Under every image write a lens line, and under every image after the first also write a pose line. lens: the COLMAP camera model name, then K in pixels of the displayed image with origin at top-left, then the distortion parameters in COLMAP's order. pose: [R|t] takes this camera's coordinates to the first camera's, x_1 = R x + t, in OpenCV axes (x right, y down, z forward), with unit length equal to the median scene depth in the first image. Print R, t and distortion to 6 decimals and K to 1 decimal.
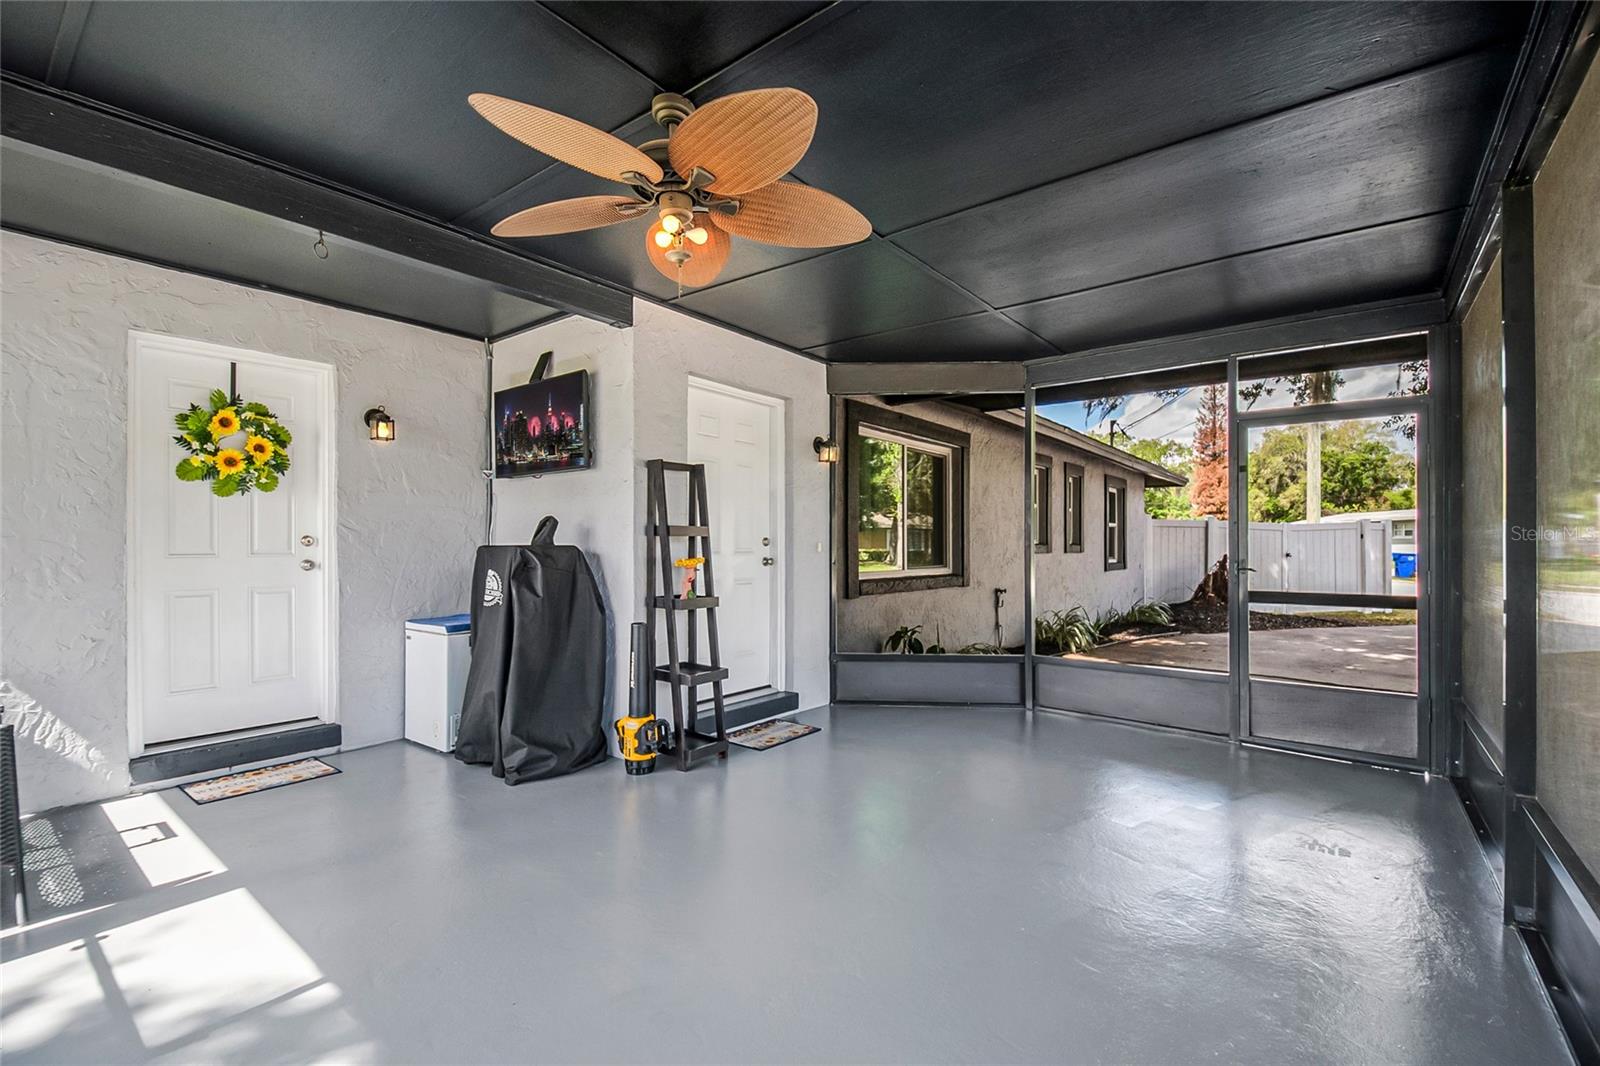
lens RADIAL K [[703.7, 0, 798.9], [0, 703.7, 540.8], [0, 0, 1]] dist [0.006587, -0.014020]
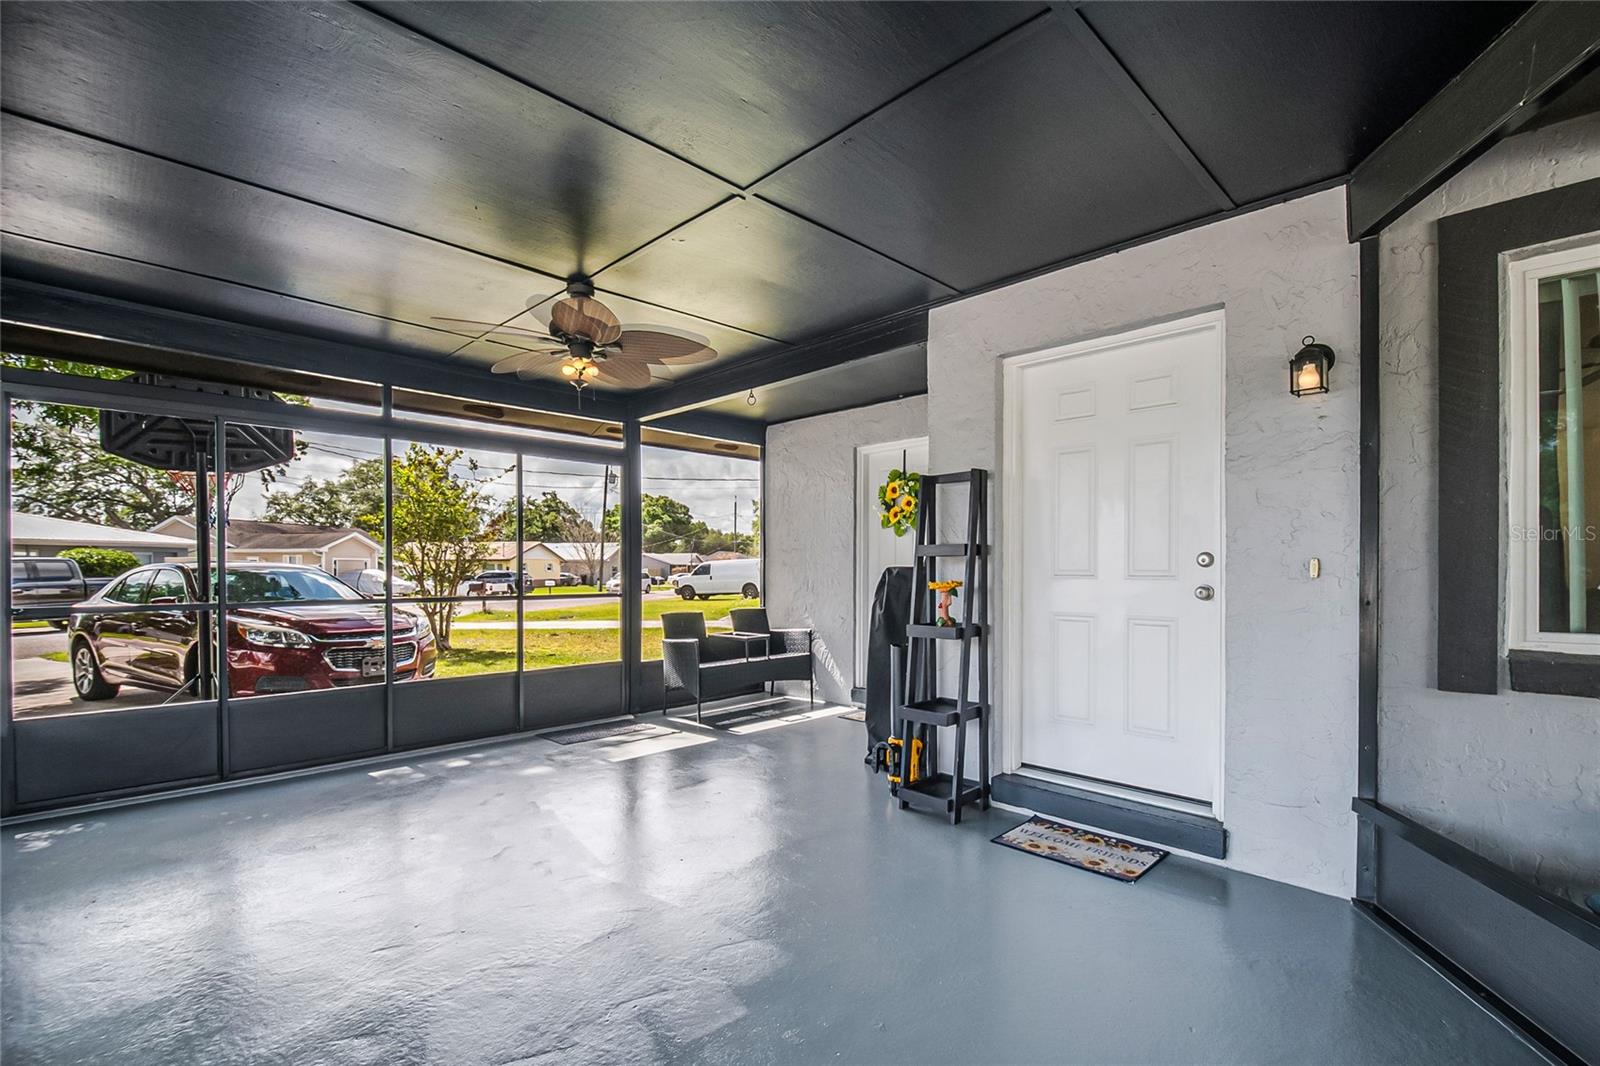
lens RADIAL K [[703.7, 0, 790.0], [0, 703.7, 568.7], [0, 0, 1]] dist [0.006587, -0.014020]
pose [[-0.120856, -0.001915, -0.992668, 0.735128], [0.008255, 0.999962, -0.002934, 0.009678], [0.992636, -0.008549, -0.120835, 0.906993]]
